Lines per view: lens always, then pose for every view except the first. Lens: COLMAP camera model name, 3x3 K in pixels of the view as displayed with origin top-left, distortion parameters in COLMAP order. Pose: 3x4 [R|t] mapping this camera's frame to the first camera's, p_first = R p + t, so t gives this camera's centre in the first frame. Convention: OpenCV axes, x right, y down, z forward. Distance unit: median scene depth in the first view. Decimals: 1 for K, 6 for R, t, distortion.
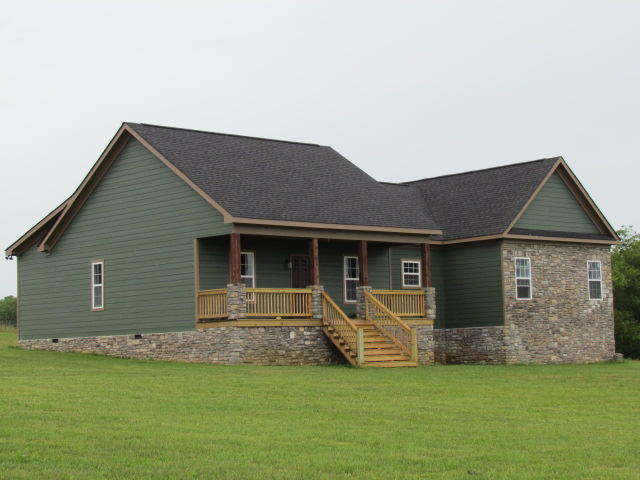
lens RADIAL K [[1343.0, 0, 320.0], [0, 1343.0, 240.0], [0, 0, 1]] dist [-0.007716, -0.006834]
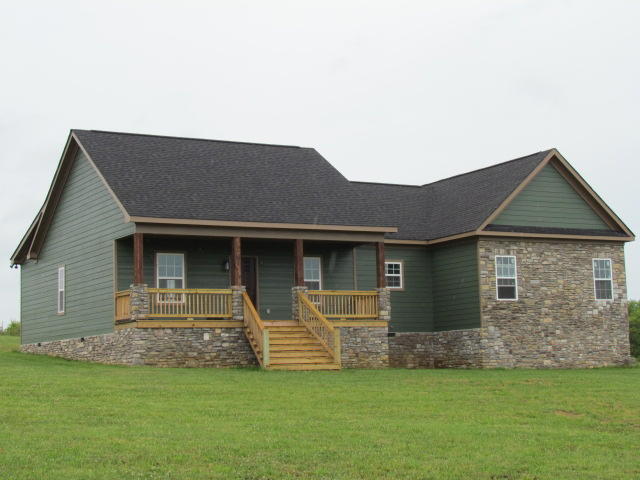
lens RADIAL K [[1205.7, 0, 320.0], [0, 1205.7, 240.0], [0, 0, 1]] dist [-0.072507, -0.062019]
pose [[0.967434, -0.024814, -0.251903, 0.242395], [0.019581, 0.999538, -0.023260, 0.019466], [0.252364, 0.017570, 0.967473, 0.150153]]
